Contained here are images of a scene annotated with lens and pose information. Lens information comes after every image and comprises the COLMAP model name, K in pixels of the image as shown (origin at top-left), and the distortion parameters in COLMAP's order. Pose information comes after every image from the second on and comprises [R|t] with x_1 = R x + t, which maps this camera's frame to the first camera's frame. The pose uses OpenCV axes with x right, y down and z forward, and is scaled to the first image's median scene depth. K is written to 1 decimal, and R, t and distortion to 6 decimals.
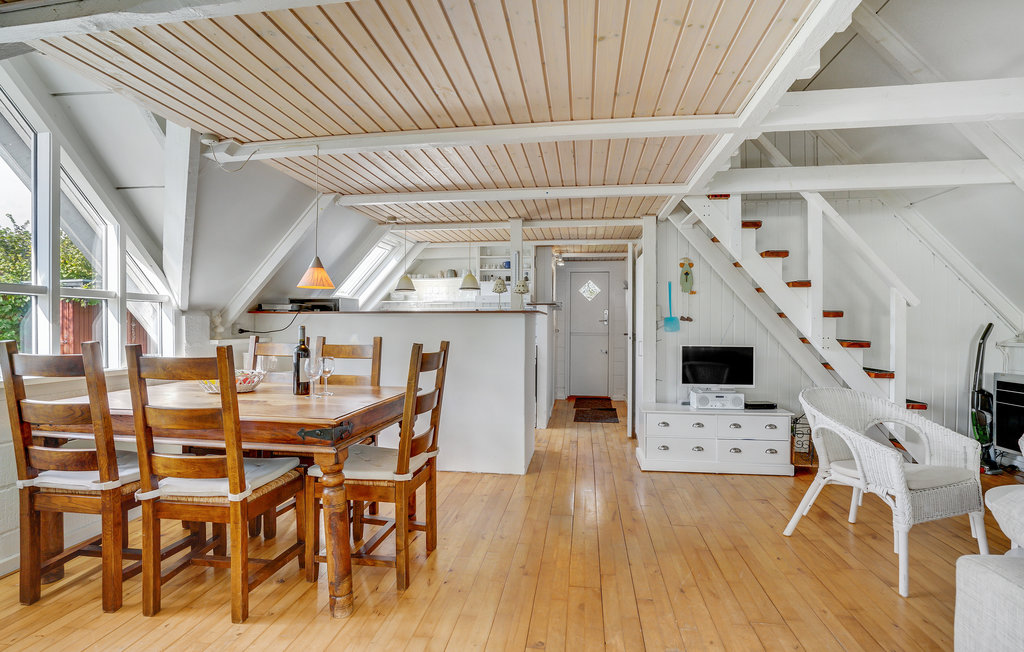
lens RADIAL K [[504.0, 0, 512.0], [0, 504.0, 326.0], [0, 0, 1]] dist [-0.013592, 0.000760]
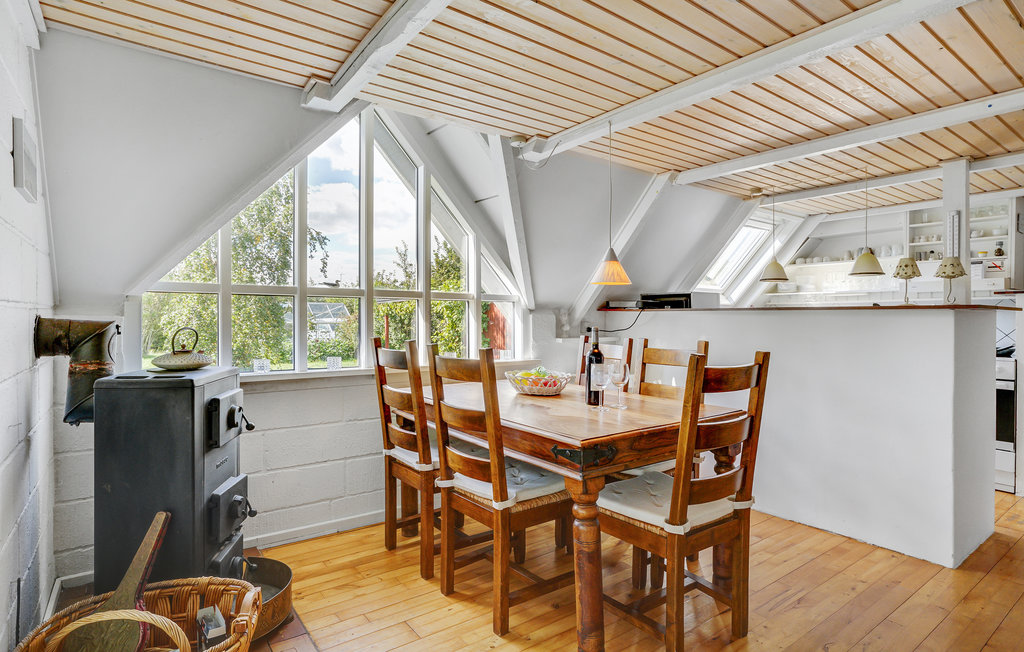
lens RADIAL K [[552.8, 0, 511.9], [0, 552.8, 316.0], [0, 0, 1]] dist [-0.046292, 0.030787]
pose [[0.706917, 0.000890, -0.707296, 0.165599], [-0.006741, 0.999962, -0.005478, -0.013632], [0.707265, 0.008641, 0.706896, 0.199027]]
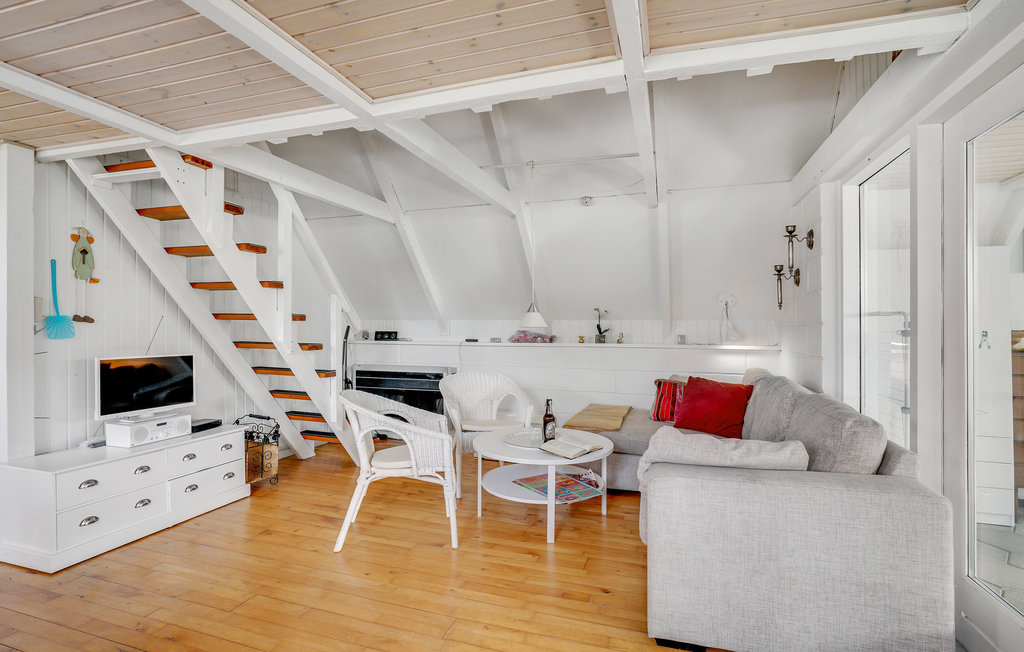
lens RADIAL K [[508.1, 0, 512.0], [0, 508.1, 326.0], [0, 0, 1]] dist [-0.002067, -0.000424]
pose [[0.164573, -0.002448, 0.986362, -0.364570], [-0.006157, 0.999975, 0.003509, -0.017500], [-0.986346, -0.006650, 0.164554, 0.533681]]
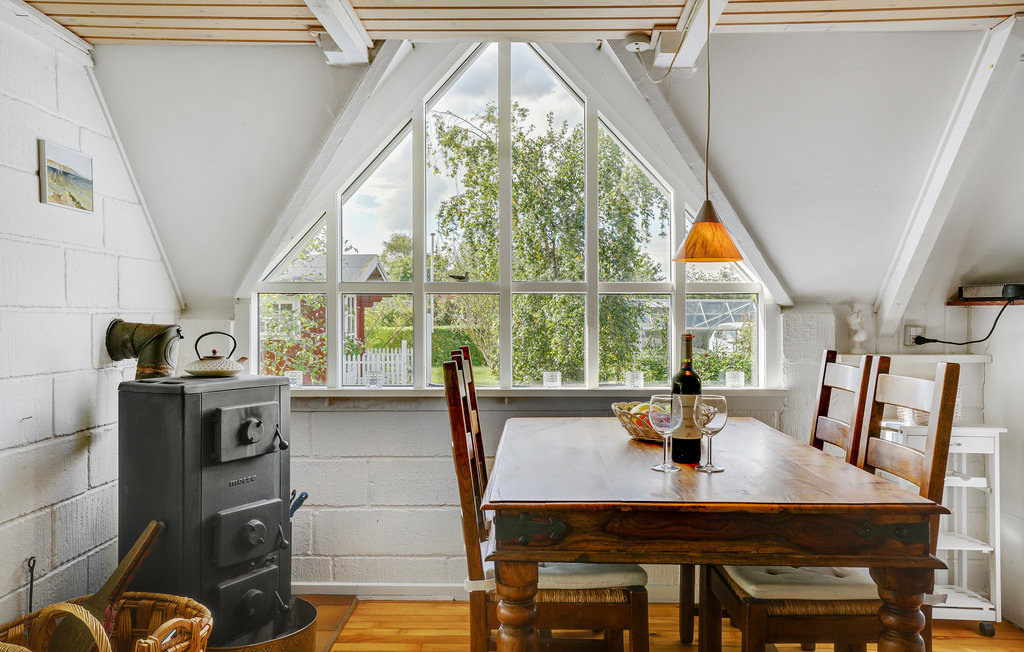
lens RADIAL K [[842.1, 0, 512.0], [0, 842.1, 326.0], [0, 0, 1]] dist [0.040765, 0.001674]
pose [[0.104159, 0.006491, -0.994539, 0.450734], [-0.002743, 0.999977, 0.006239, -0.014007], [0.994557, 0.002078, 0.104174, 0.701830]]
